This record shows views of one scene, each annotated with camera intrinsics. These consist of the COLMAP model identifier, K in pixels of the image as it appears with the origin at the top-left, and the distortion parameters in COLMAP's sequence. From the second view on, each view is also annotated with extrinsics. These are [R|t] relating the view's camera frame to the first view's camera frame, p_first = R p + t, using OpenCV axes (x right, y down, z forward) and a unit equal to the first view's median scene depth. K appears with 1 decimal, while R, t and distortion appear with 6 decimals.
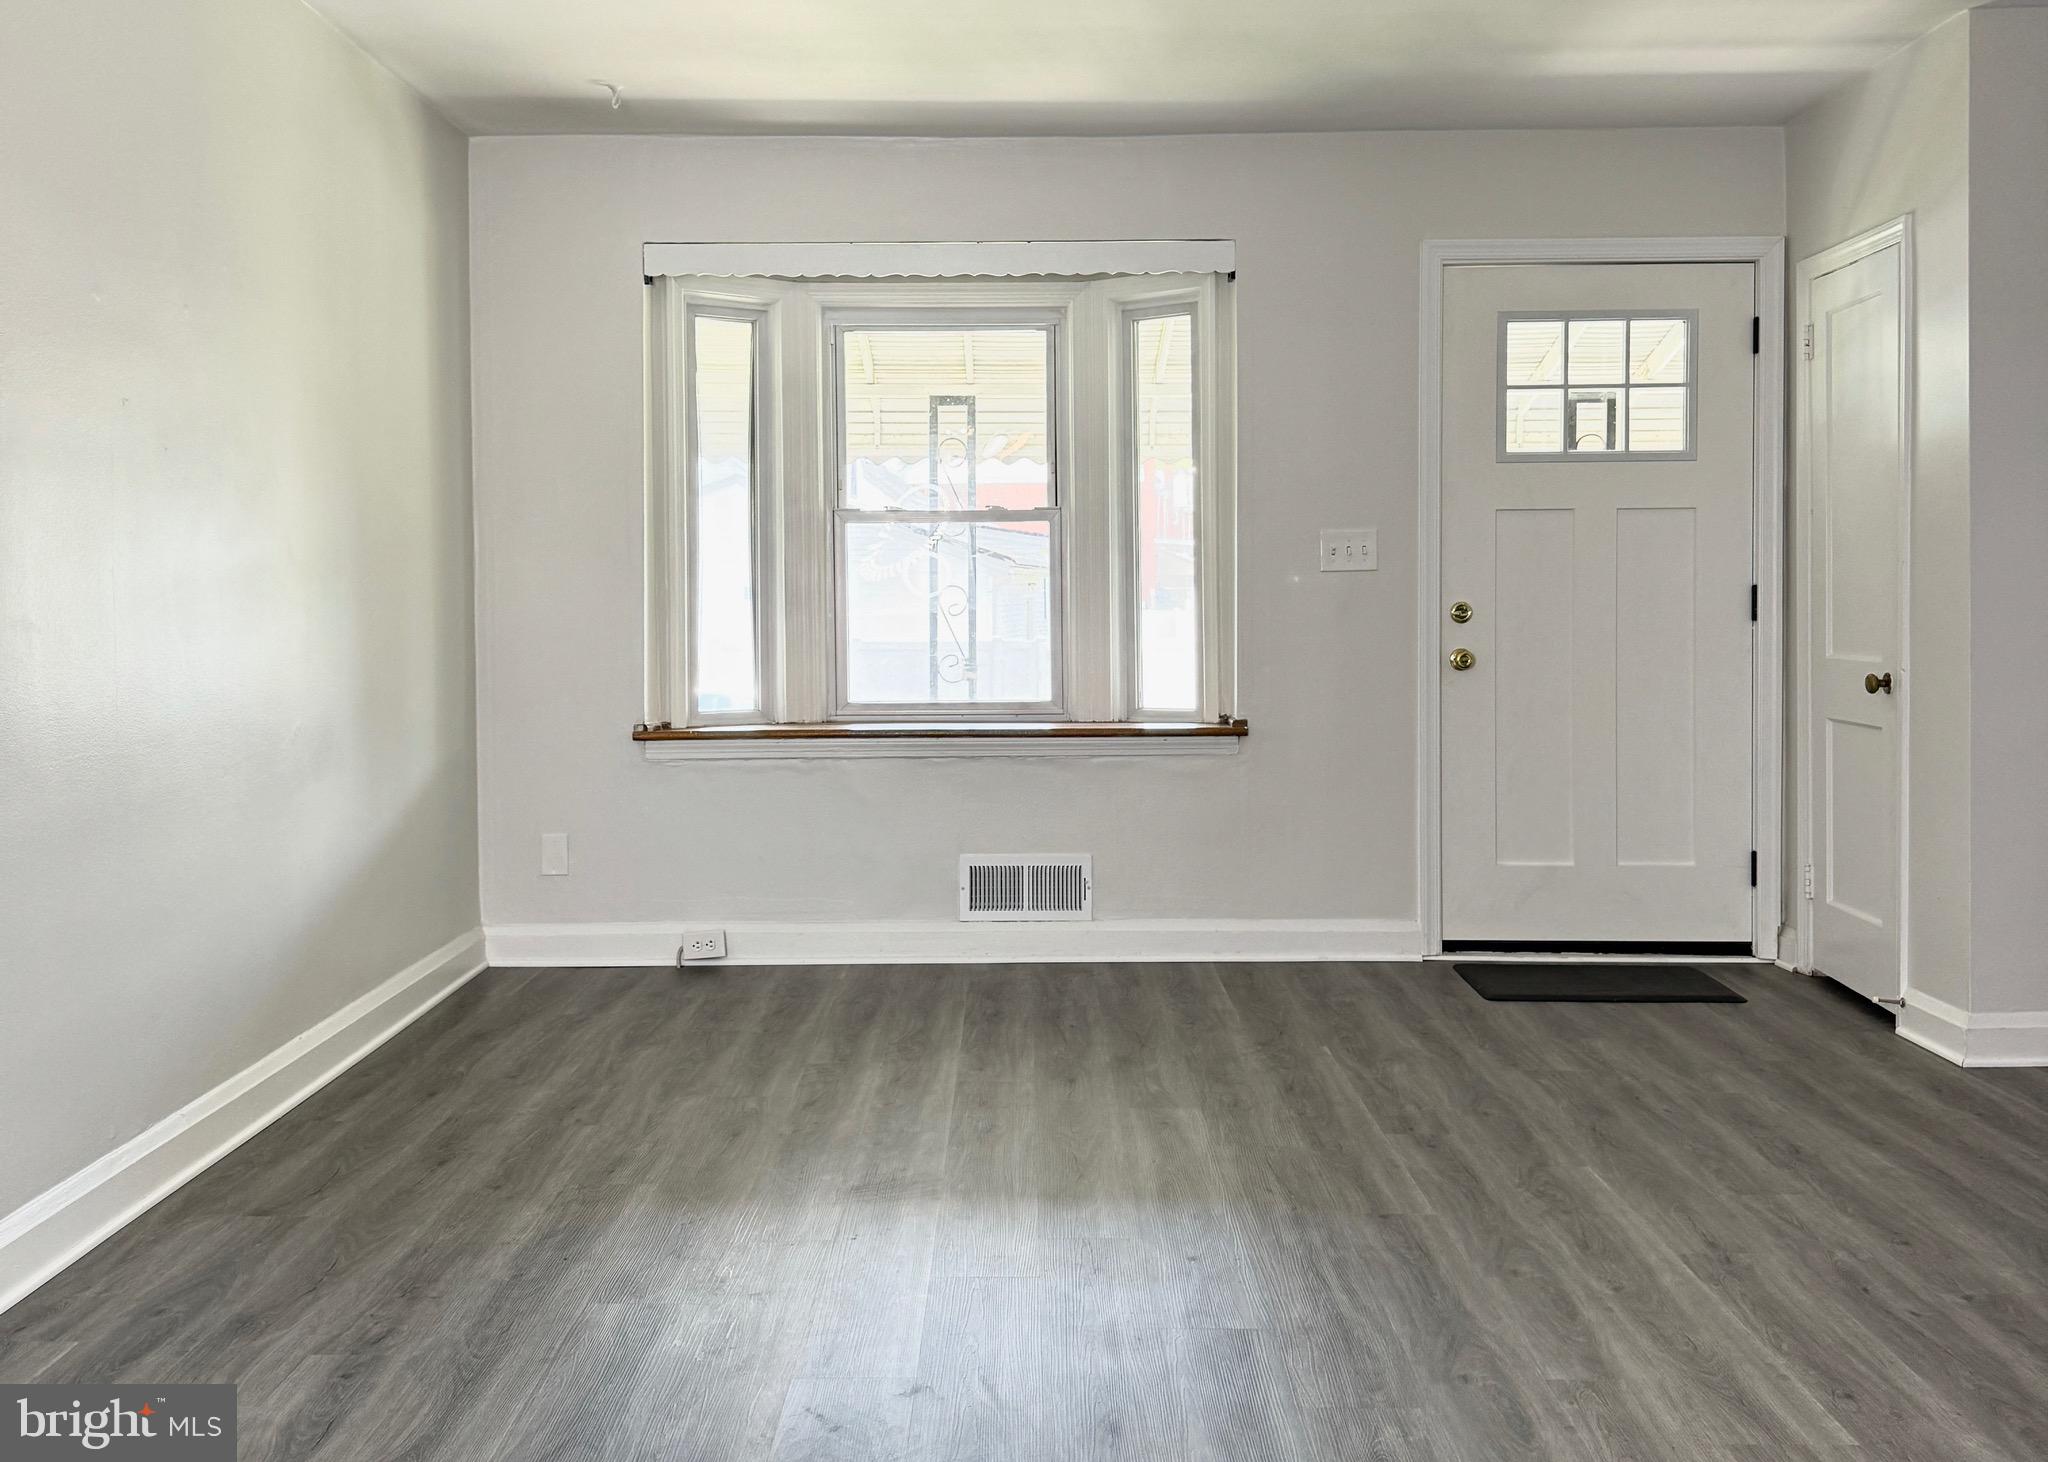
lens RADIAL K [[1897.8, 0, 1016.3], [0, 1897.8, 639.7], [0, 0, 1]] dist [0.135998, -0.248679]
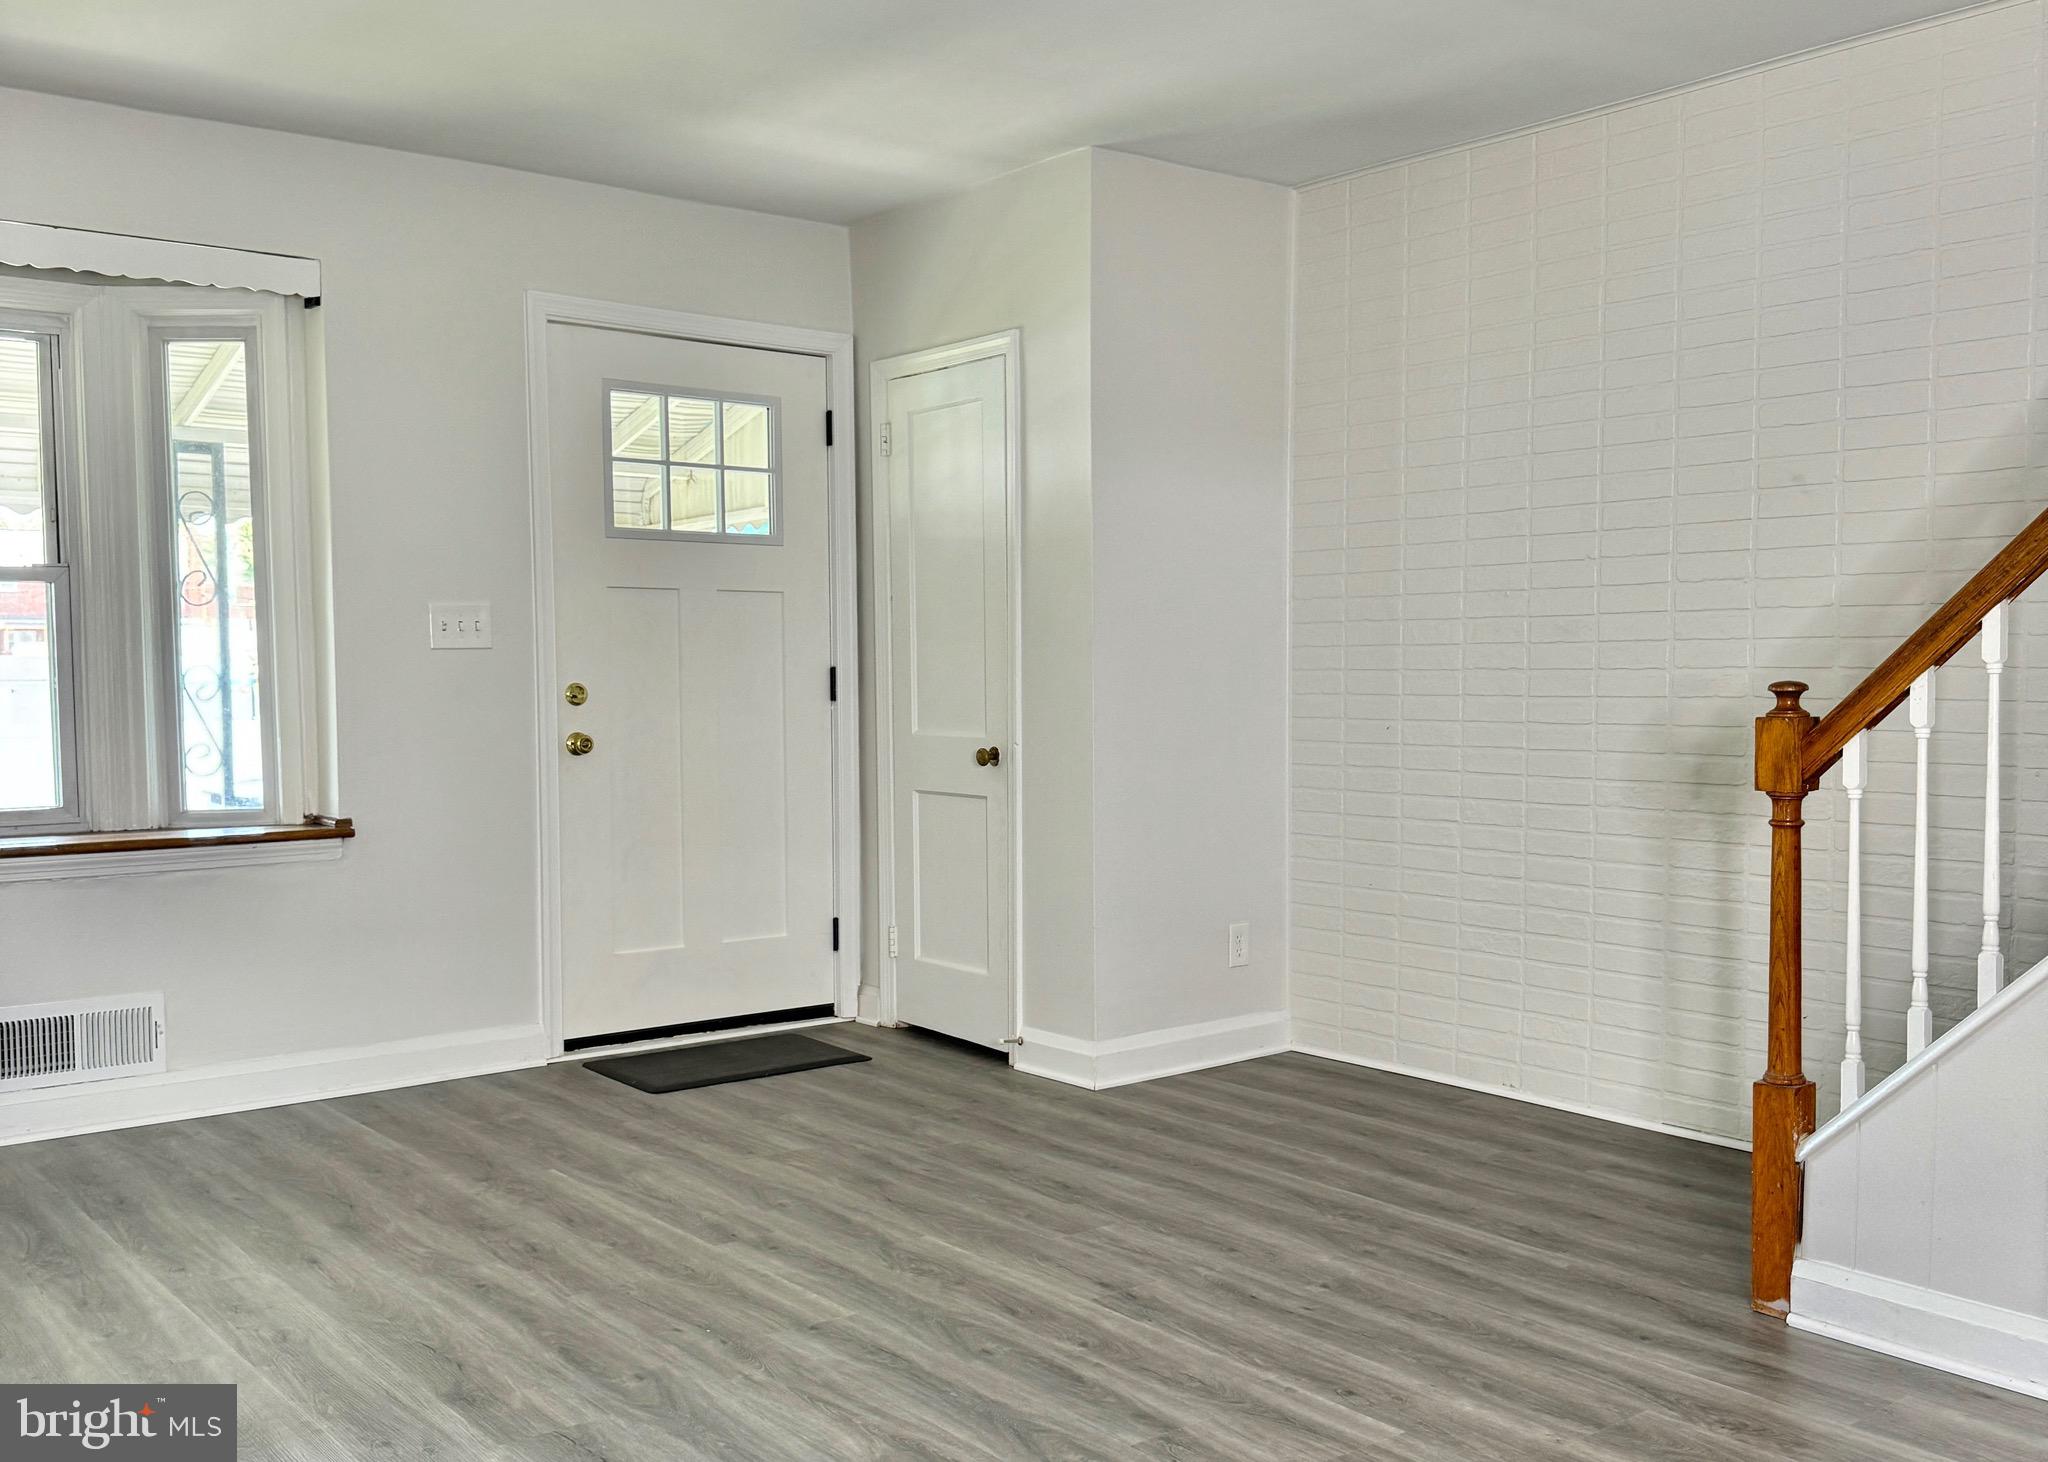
lens RADIAL K [[1904.5, 0, 1004.6], [0, 1904.5, 780.8], [0, 0, 1]] dist [0.186071, -0.343624]
pose [[0.784598, -0.035525, 0.618986, -0.194065], [0.016002, 0.999185, 0.037061, -0.003279], [-0.619798, -0.019173, 0.784527, 0.118932]]
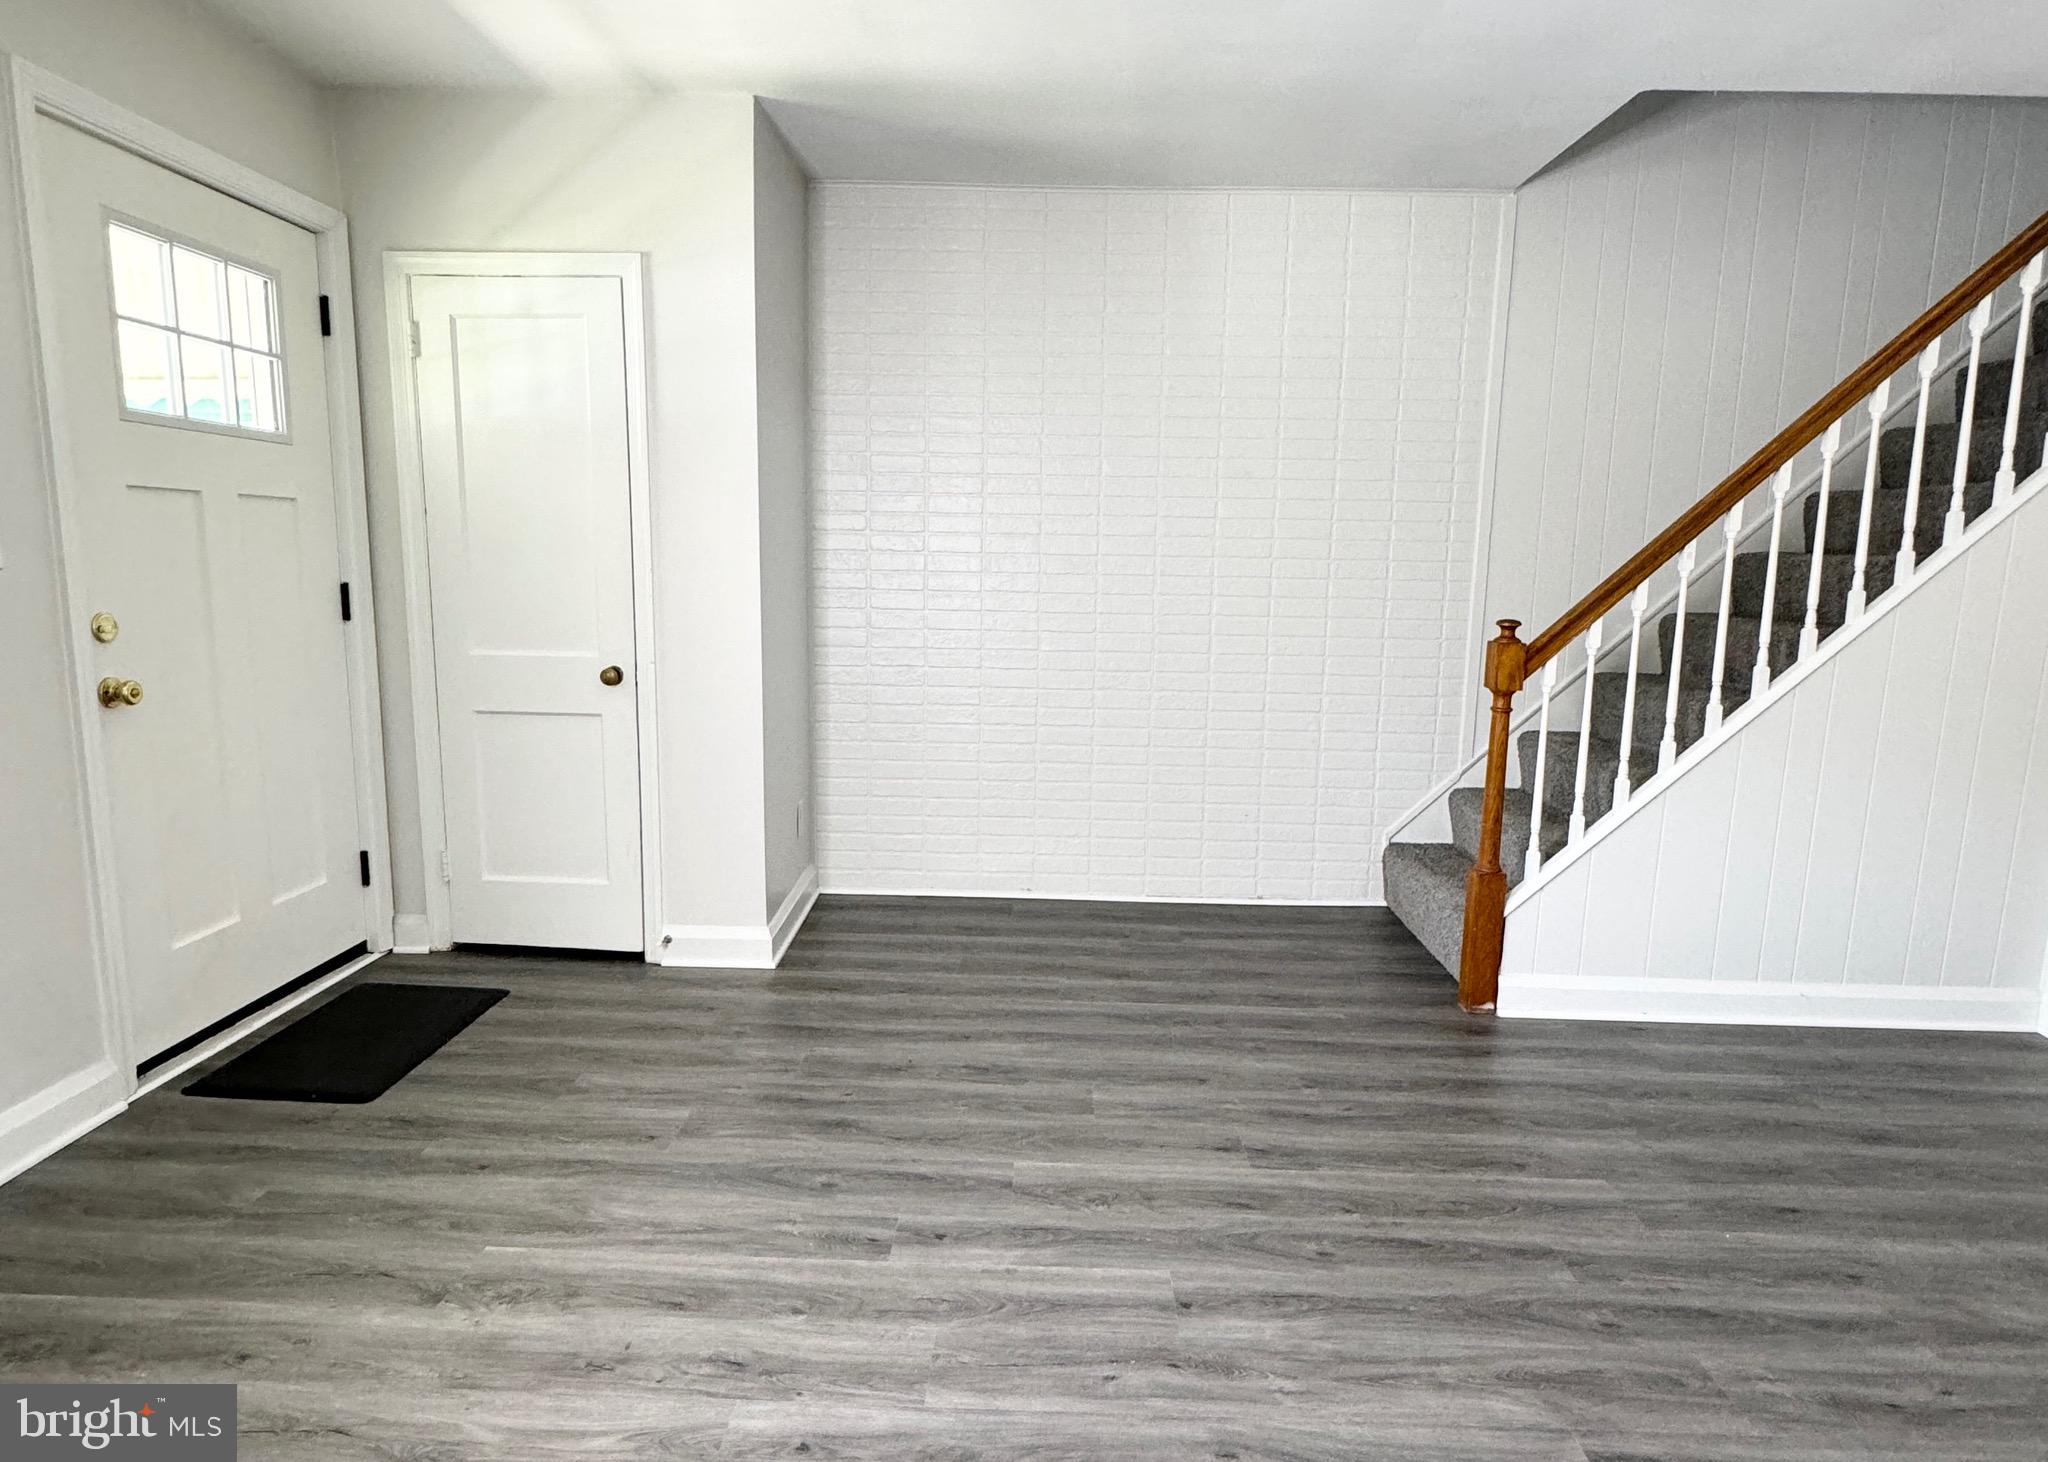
lens RADIAL K [[1173.4, 0, 1020.0], [0, 1173.4, 734.7], [0, 0, 1]] dist [-0.001067, 0.001658]
pose [[0.019021, -0.145215, 0.989217, -0.205284], [0.007936, 0.989387, 0.145087, -0.036160], [-0.999788, 0.005091, 0.019972, 0.650697]]
